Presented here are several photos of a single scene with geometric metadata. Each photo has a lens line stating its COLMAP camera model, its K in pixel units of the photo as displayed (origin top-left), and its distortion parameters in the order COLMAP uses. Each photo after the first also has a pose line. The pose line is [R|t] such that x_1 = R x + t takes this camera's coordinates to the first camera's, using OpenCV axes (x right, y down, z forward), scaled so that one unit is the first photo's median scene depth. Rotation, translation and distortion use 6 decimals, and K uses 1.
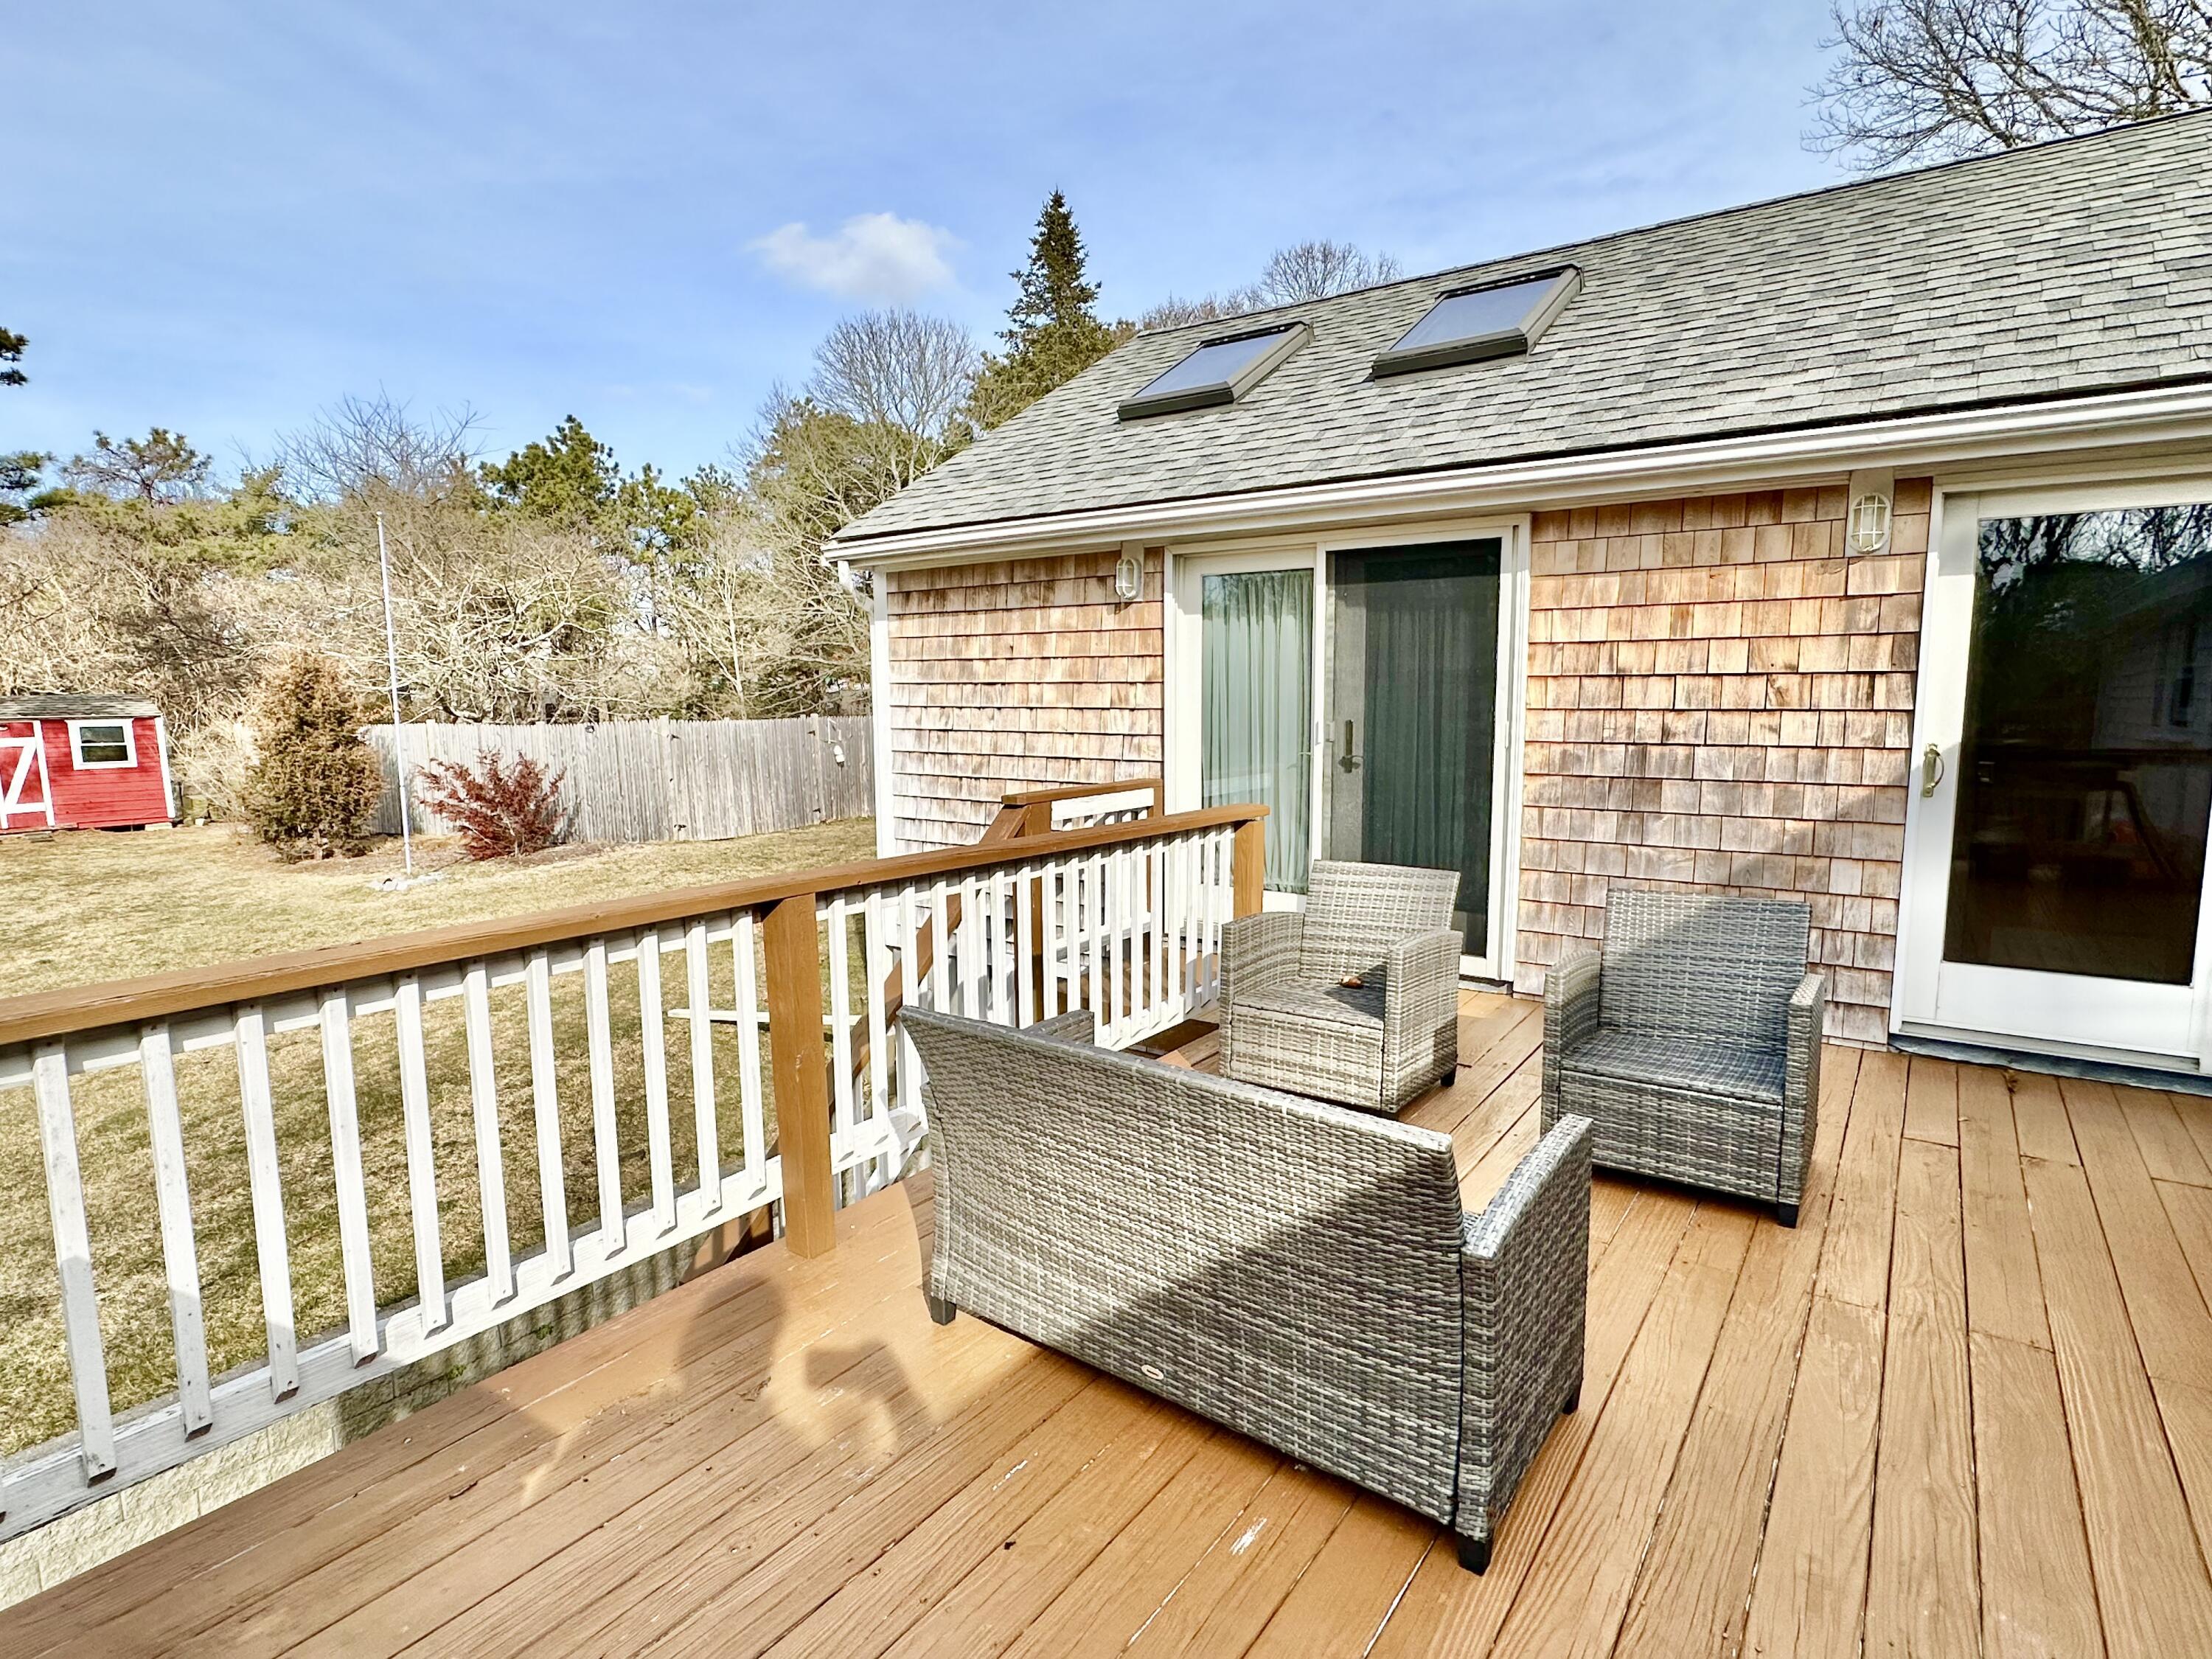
lens RADIAL K [[1157.9, 0, 1099.3], [0, 1157.9, 838.4], [0, 0, 1]] dist [-0.018969, 0.014524]
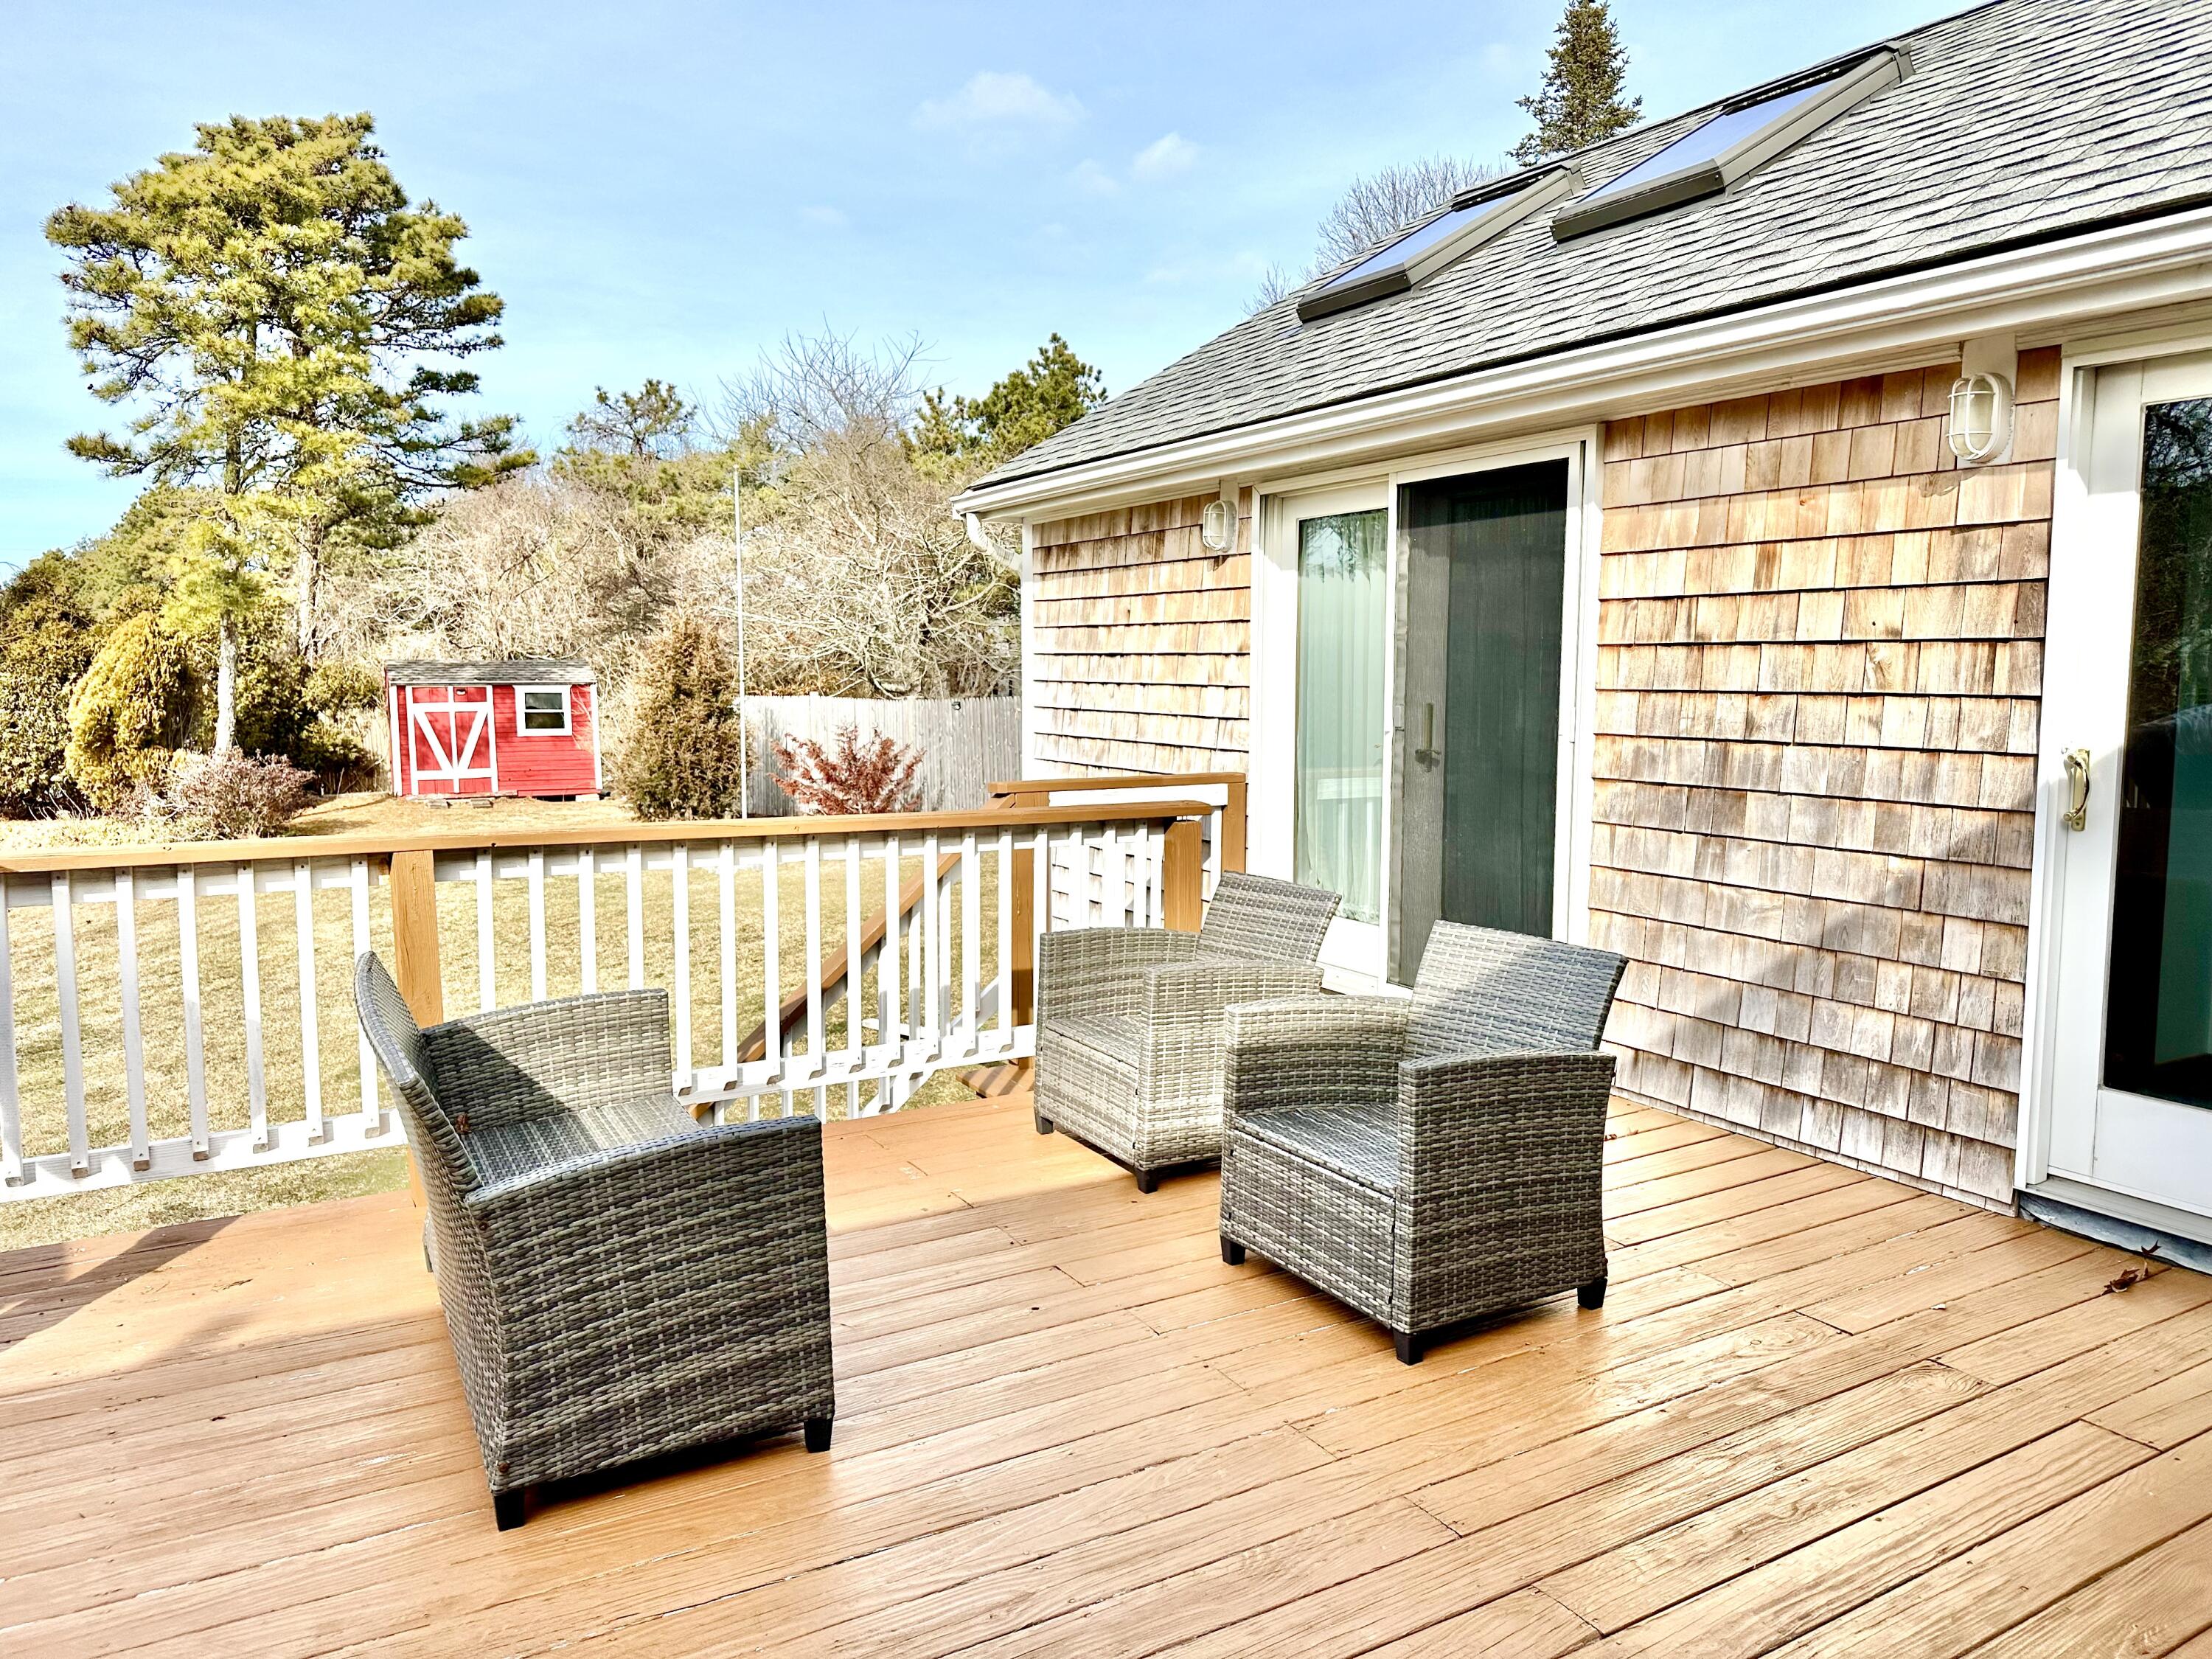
lens RADIAL K [[1531.6, 0, 1114.7], [0, 1531.6, 824.2], [0, 0, 1]] dist [0.089306, -0.126951]
pose [[0.915802, 0.050093, -0.398494, 0.484702], [-0.059813, 0.998138, -0.011987, 0.003084], [0.397151, 0.034813, 0.917093, -0.018689]]
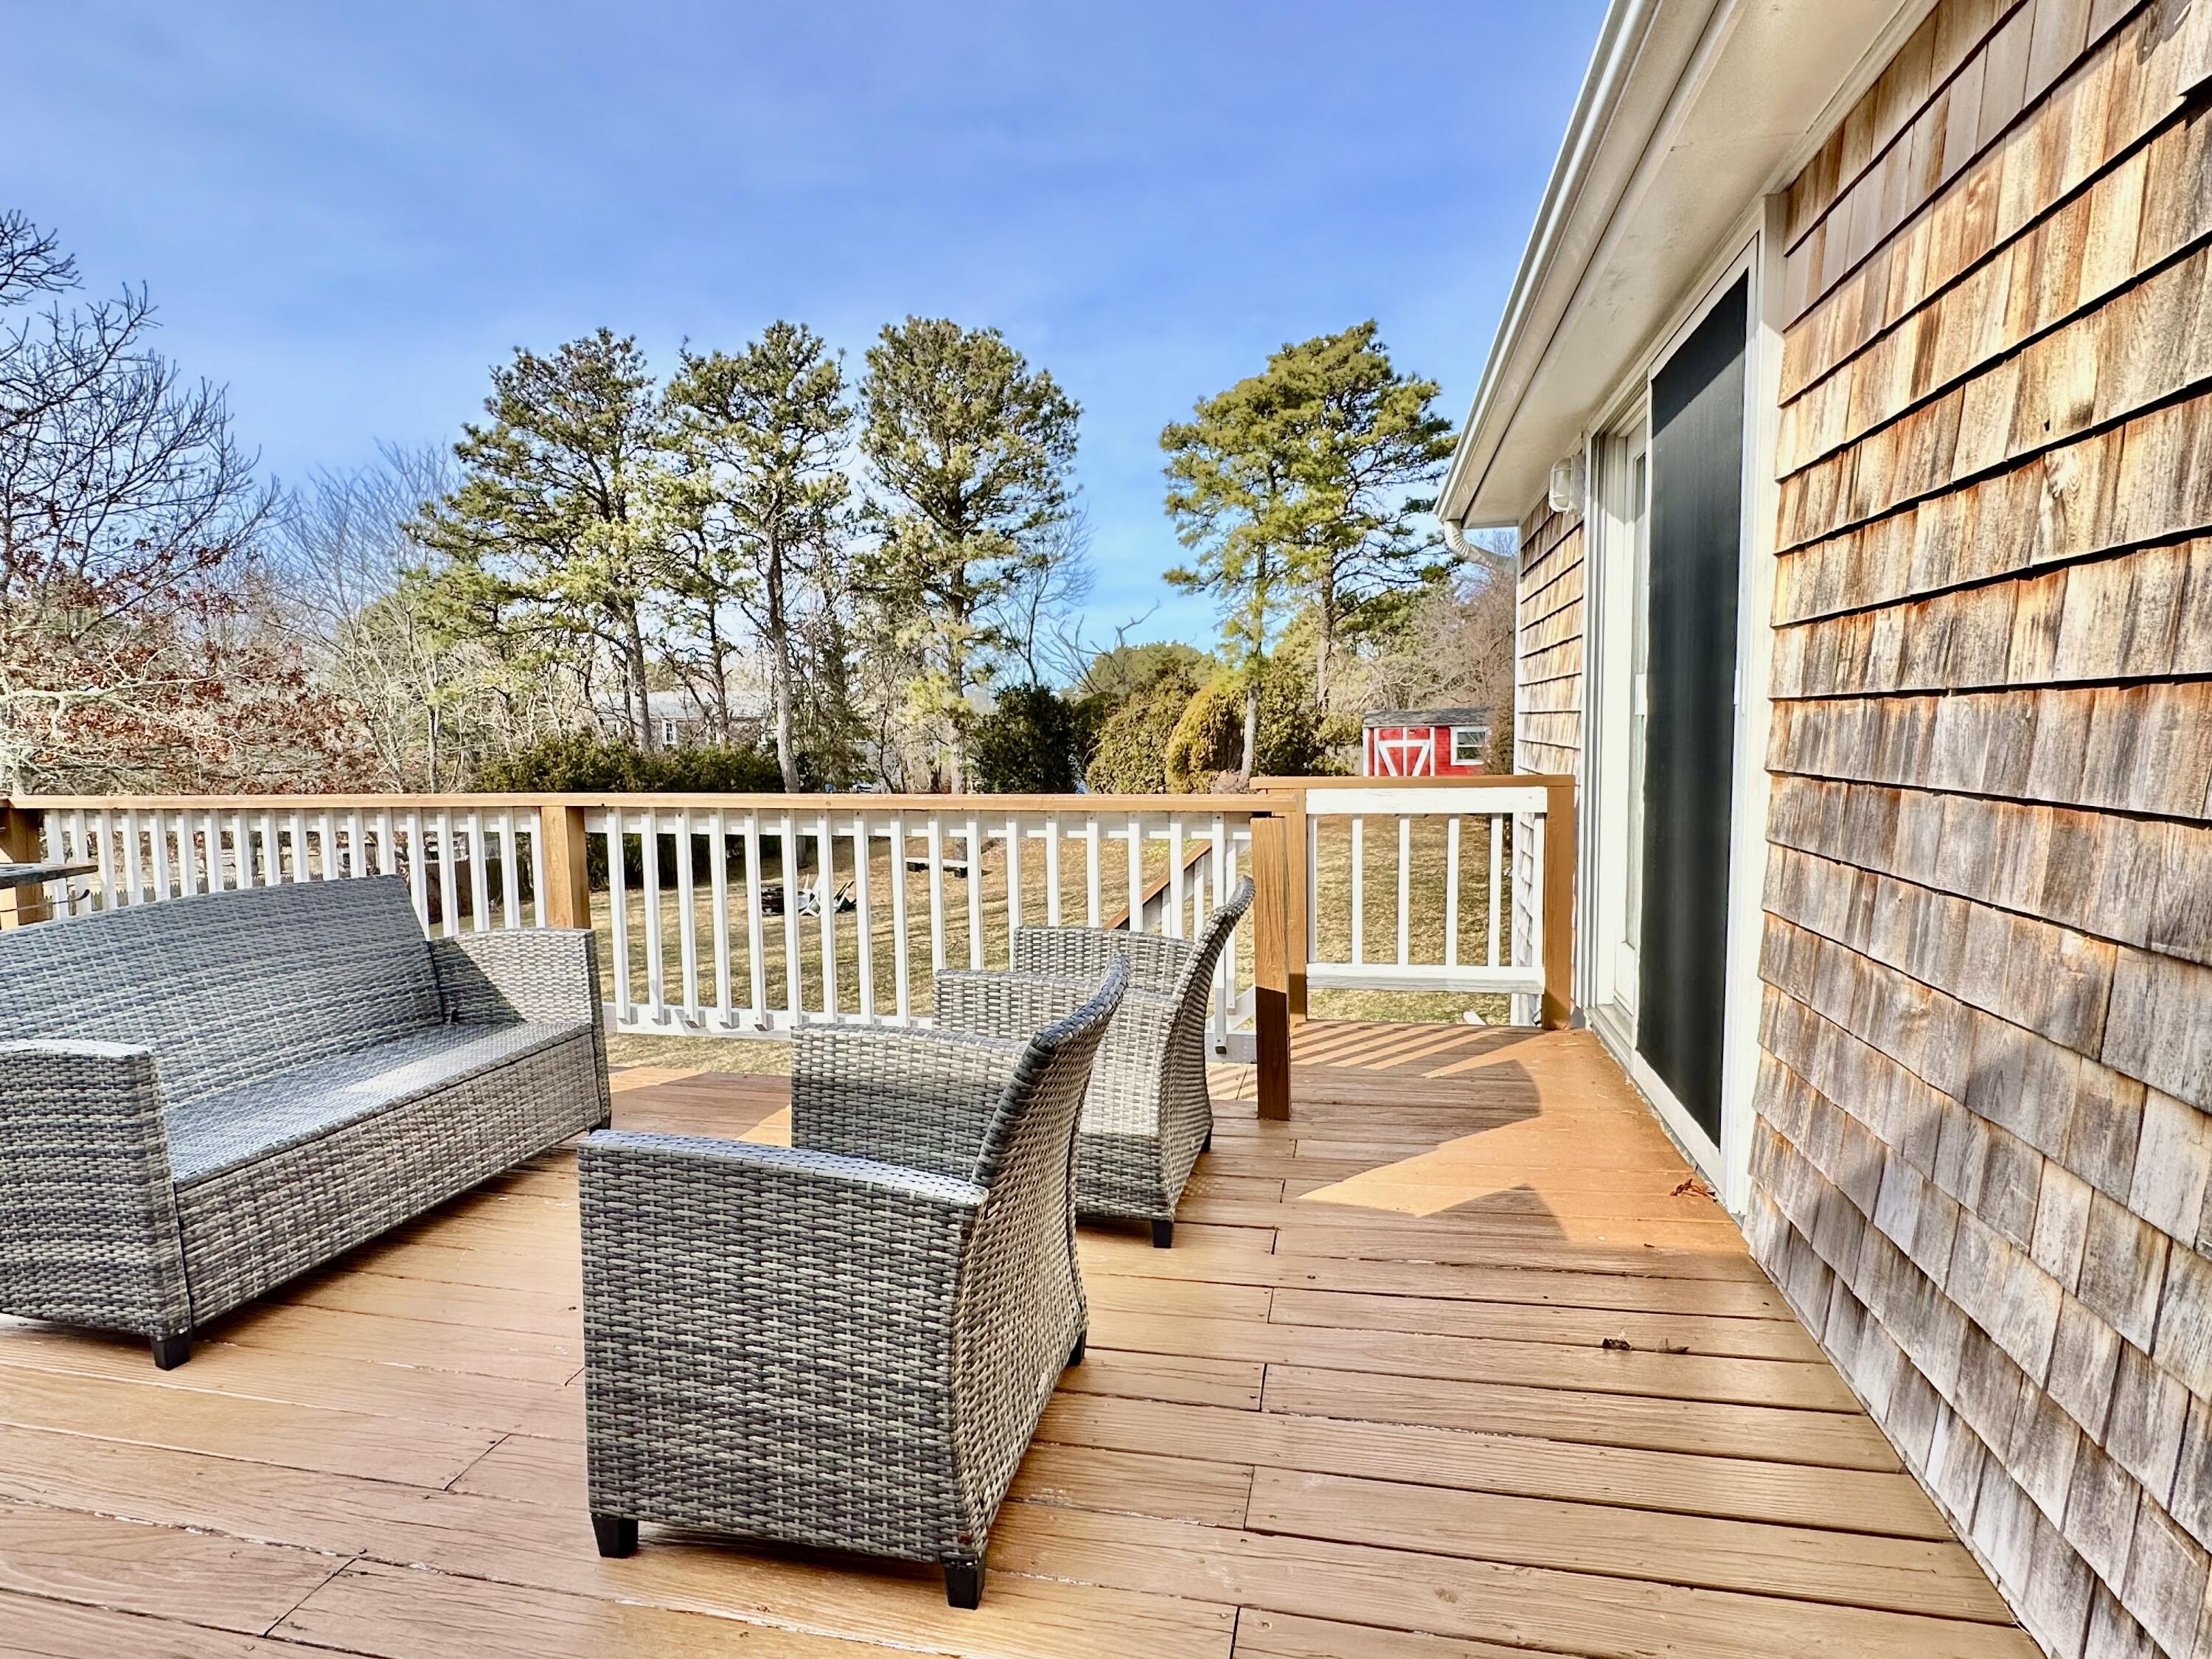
lens RADIAL K [[1157.9, 0, 1099.3], [0, 1157.9, 838.4], [0, 0, 1]] dist [-0.018969, 0.014524]
pose [[0.394269, 0.088183, -0.914754, 0.688219], [-0.100911, 0.993521, 0.052282, -0.026773], [0.913438, 0.071696, 0.400613, 0.580381]]
